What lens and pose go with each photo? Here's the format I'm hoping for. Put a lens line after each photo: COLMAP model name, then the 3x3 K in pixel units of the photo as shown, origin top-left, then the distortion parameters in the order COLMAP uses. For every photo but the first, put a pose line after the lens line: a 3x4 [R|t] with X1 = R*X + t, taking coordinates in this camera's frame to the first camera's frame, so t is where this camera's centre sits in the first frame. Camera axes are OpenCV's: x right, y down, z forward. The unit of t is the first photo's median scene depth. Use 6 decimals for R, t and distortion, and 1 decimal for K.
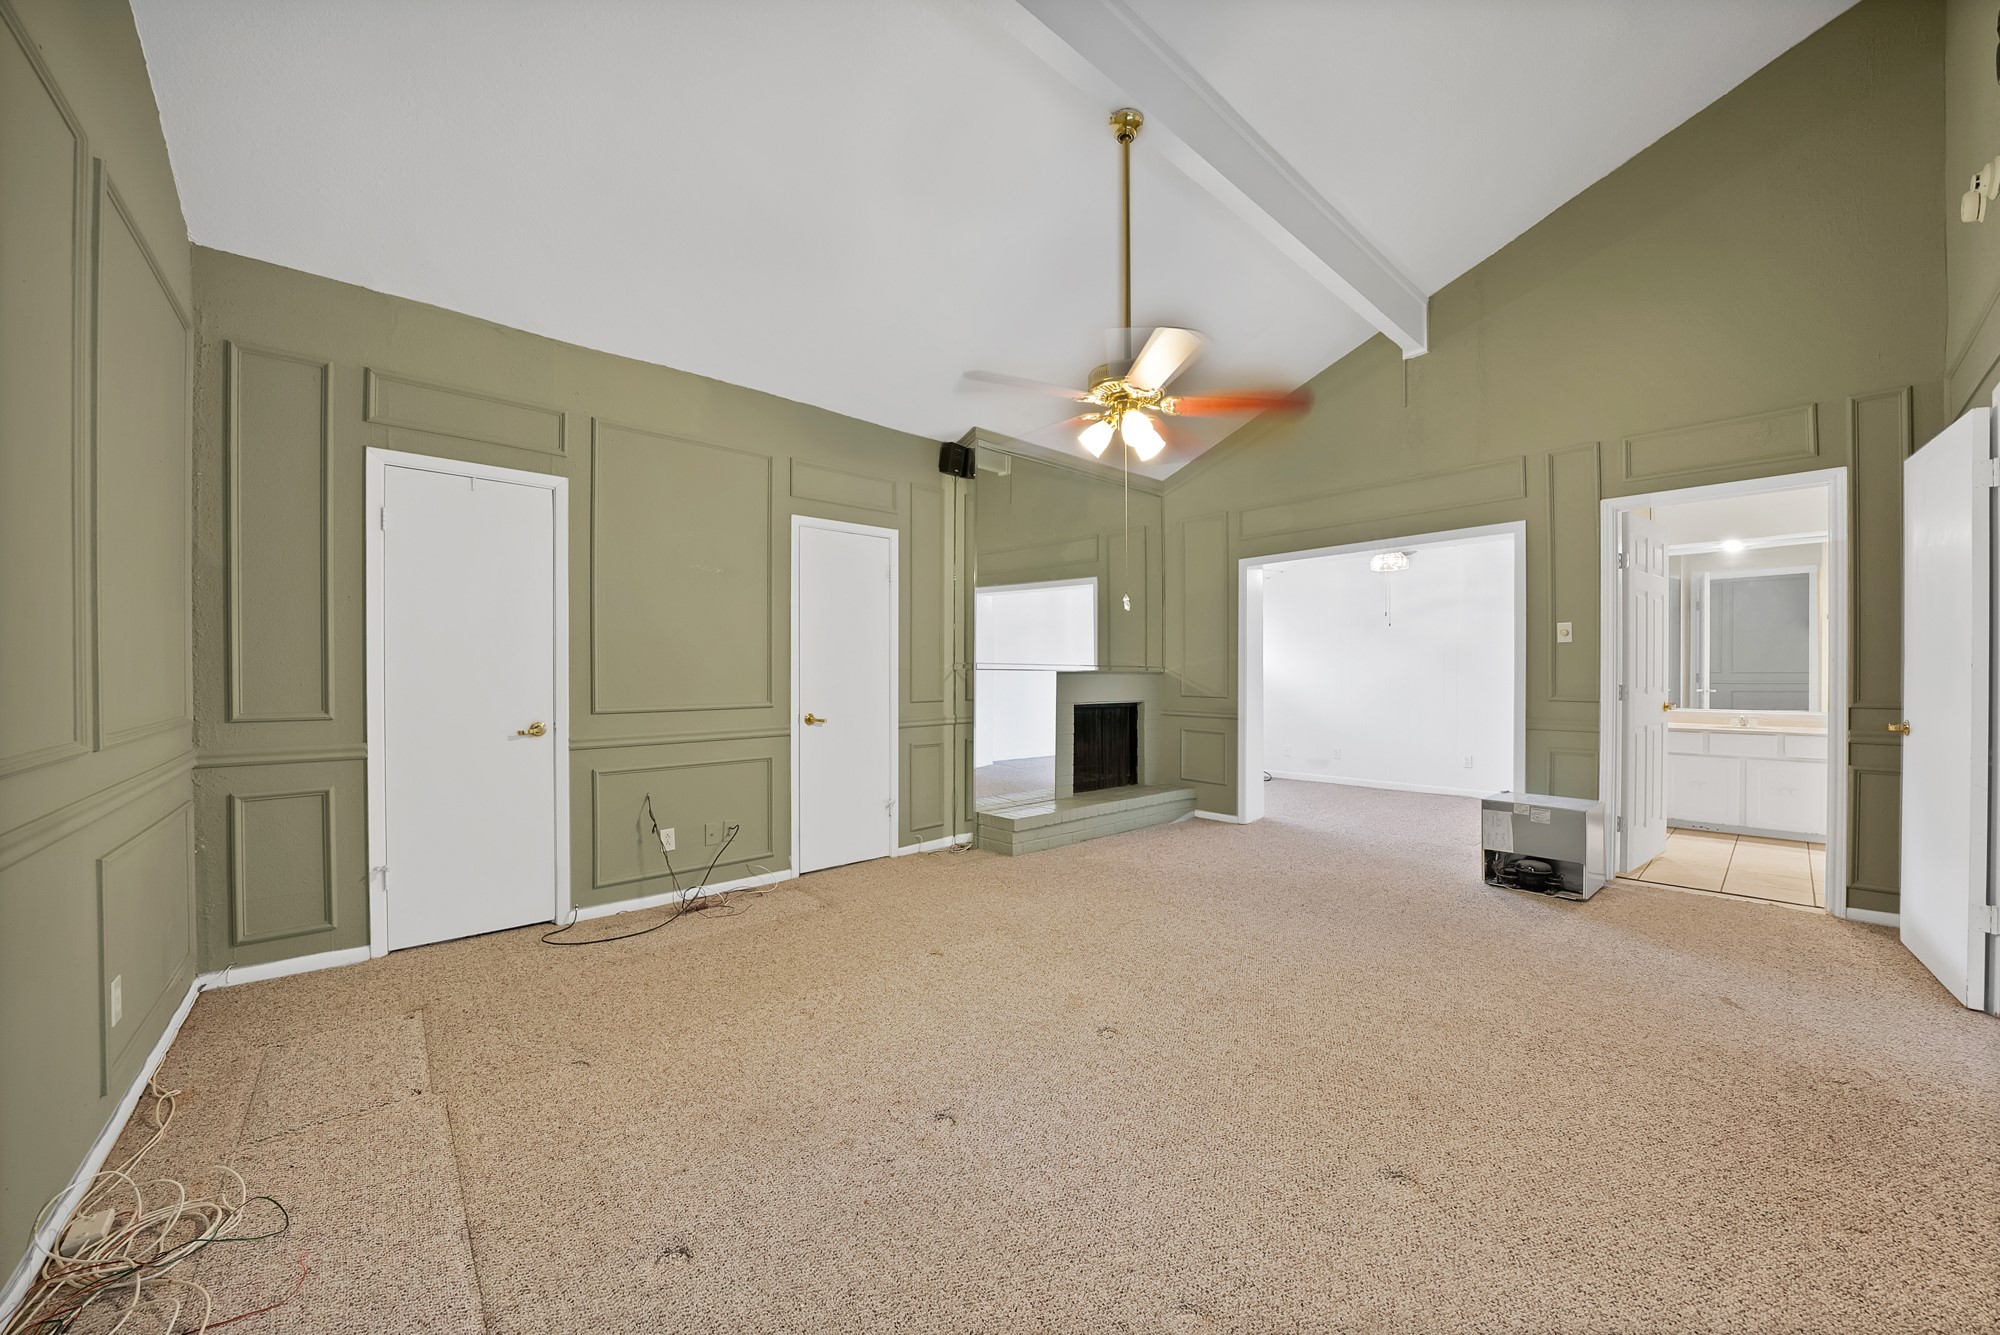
lens RADIAL K [[722.3, 0, 1006.7], [0, 722.3, 670.1], [0, 0, 1]] dist [-0.016806, 0.001010]
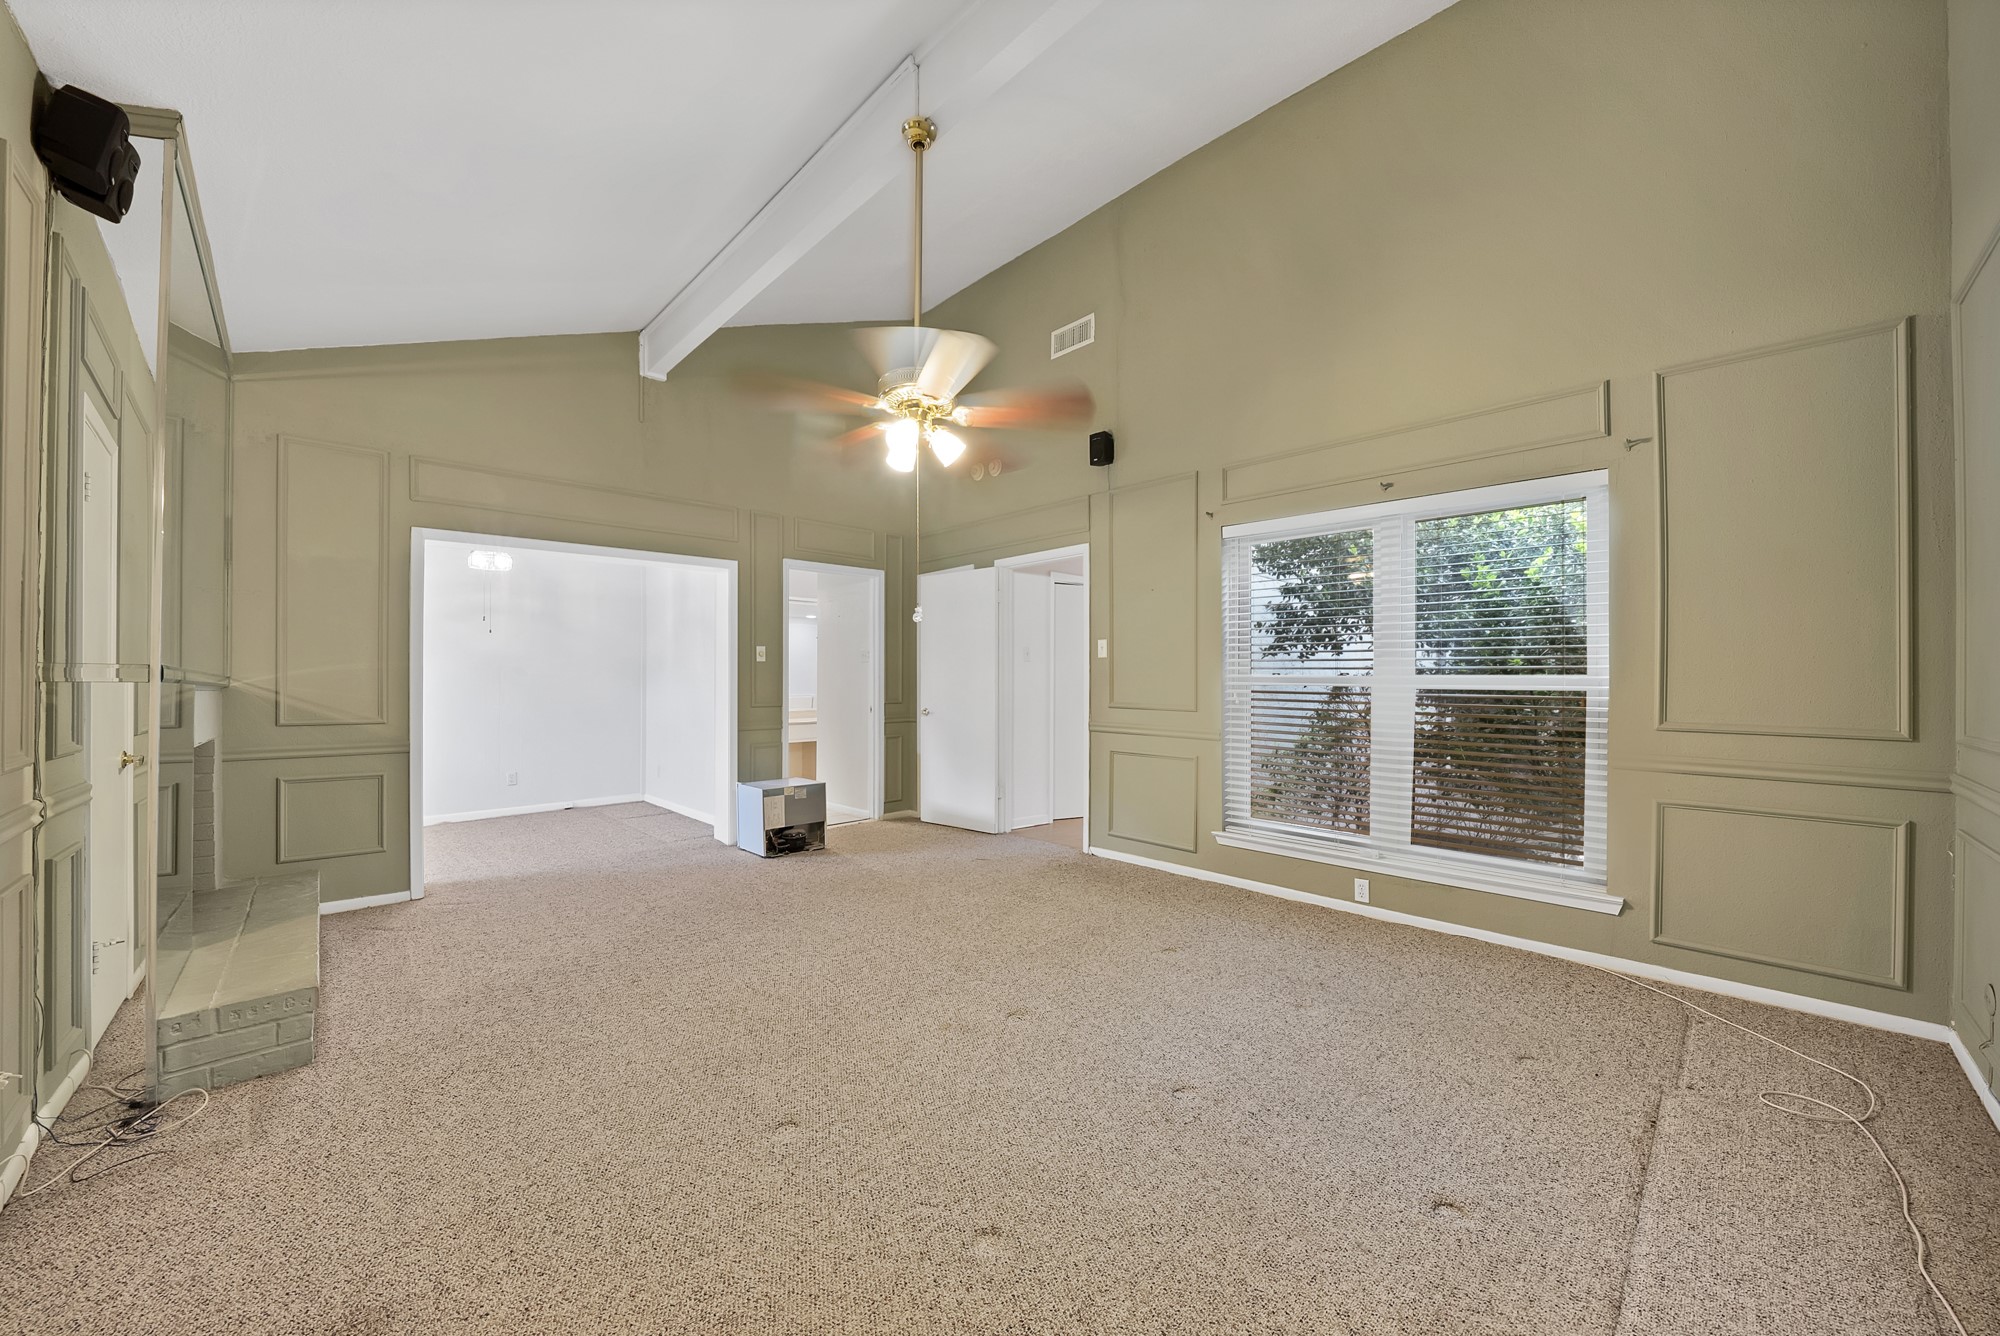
lens RADIAL K [[722.3, 0, 1006.5], [0, 722.3, 680.4], [0, 0, 1]] dist [-0.016806, 0.001010]
pose [[-0.036675, 0.004619, 0.999317, -0.582595], [0.000502, 0.999989, -0.004604, 0.001288], [-0.999327, 0.000333, -0.036677, 0.647802]]
